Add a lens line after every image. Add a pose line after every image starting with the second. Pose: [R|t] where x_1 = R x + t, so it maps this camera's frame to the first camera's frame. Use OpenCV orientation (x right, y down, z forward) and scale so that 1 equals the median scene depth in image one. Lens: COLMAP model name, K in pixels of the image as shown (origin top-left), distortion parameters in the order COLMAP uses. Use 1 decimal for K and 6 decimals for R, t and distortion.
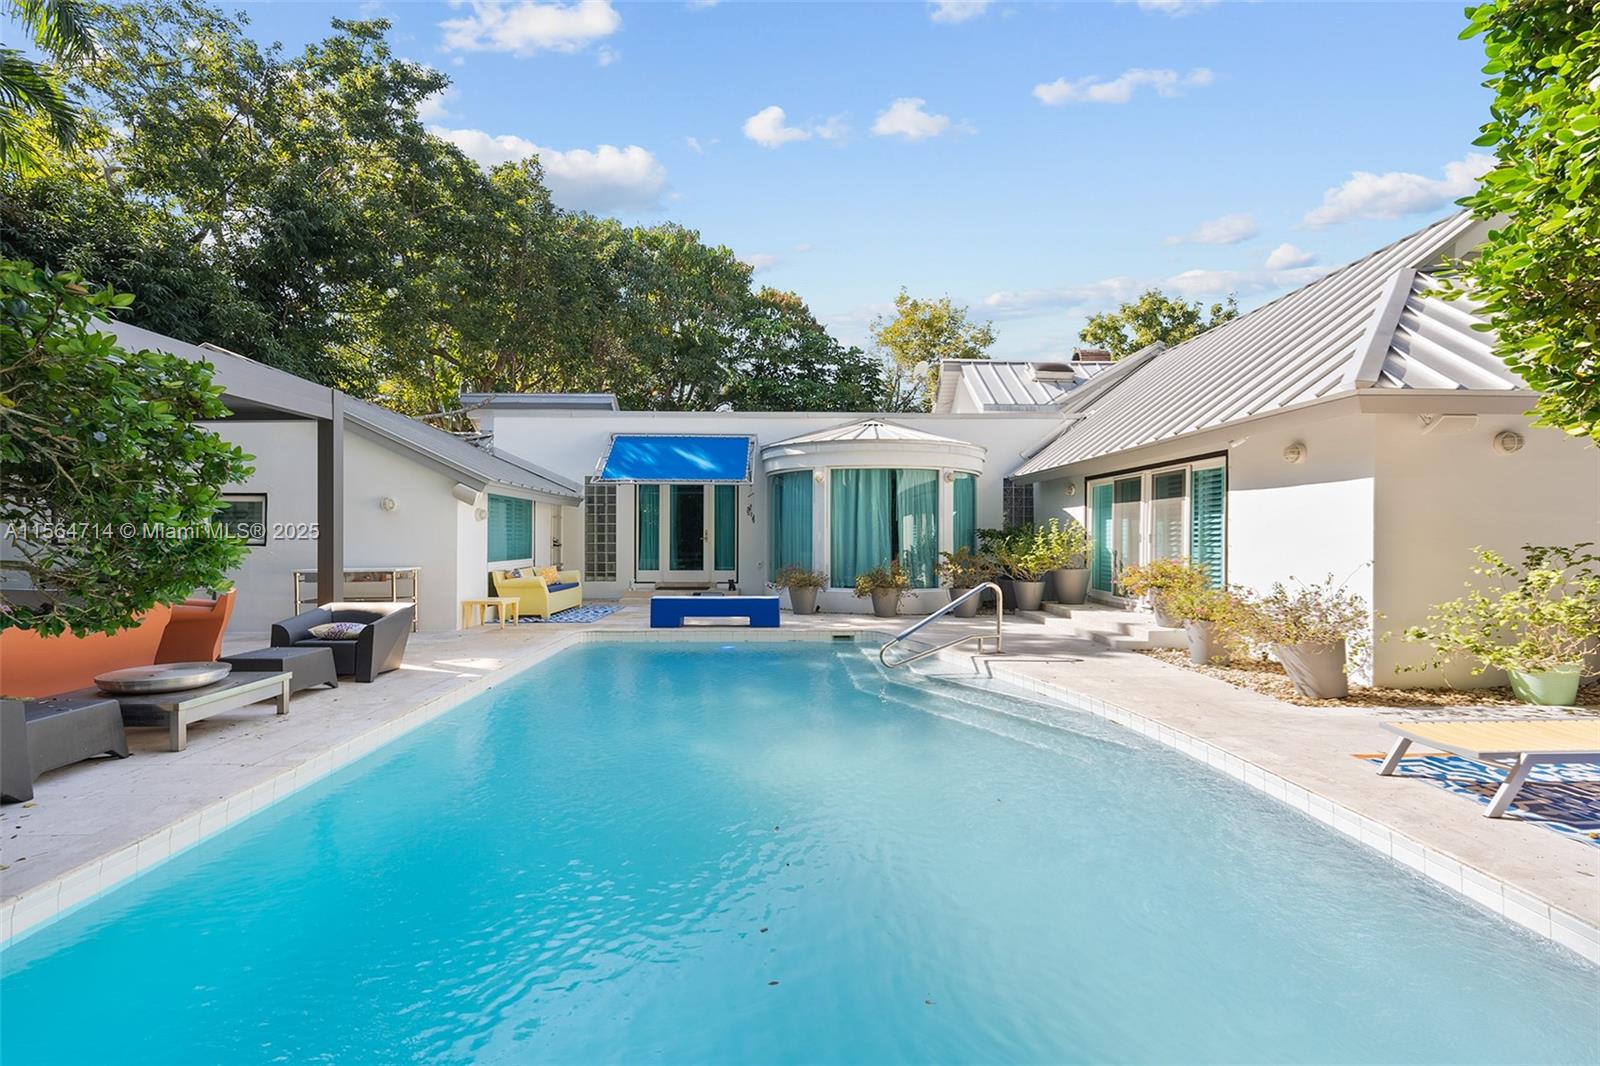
lens RADIAL K [[744.0, 0, 797.9], [0, 744.0, 528.9], [0, 0, 1]] dist [0.012456, -0.002319]
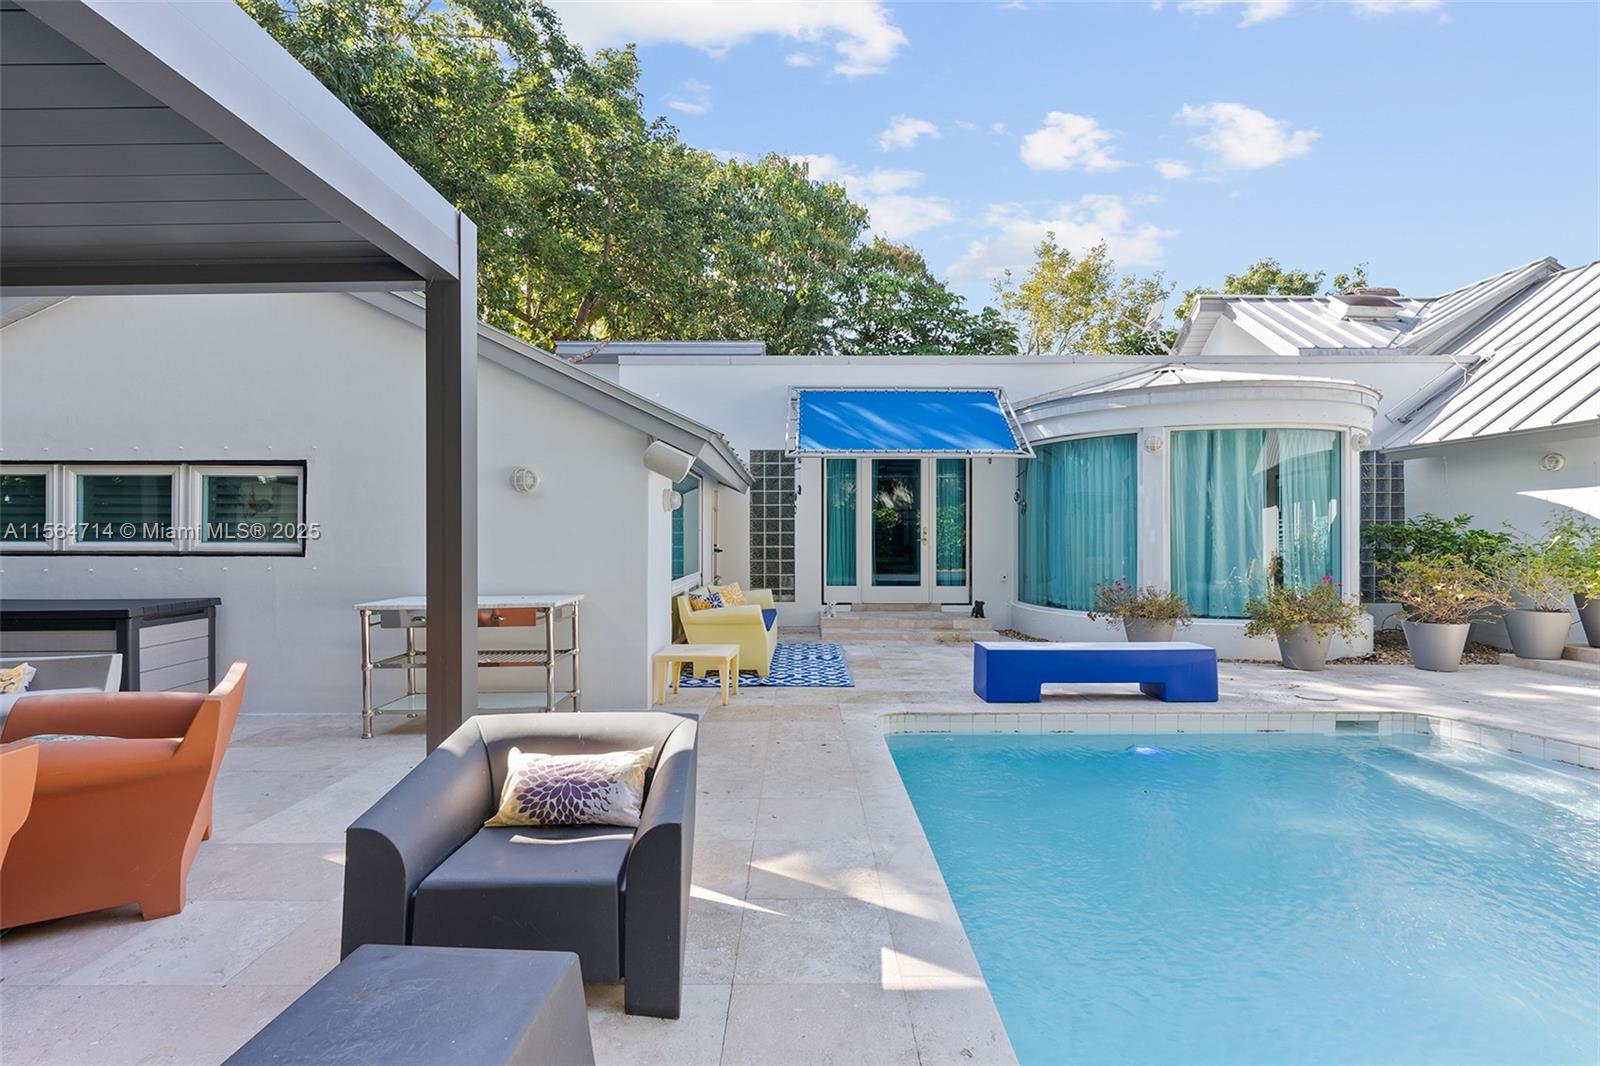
lens RADIAL K [[744.0, 0, 796.0], [0, 744.0, 523.6], [0, 0, 1]] dist [0.012456, -0.002319]
pose [[0.999906, -0.001838, -0.013555, -0.265193], [0.001750, 0.999977, -0.006529, 0.002564], [0.013567, 0.006505, 0.999887, 0.354299]]
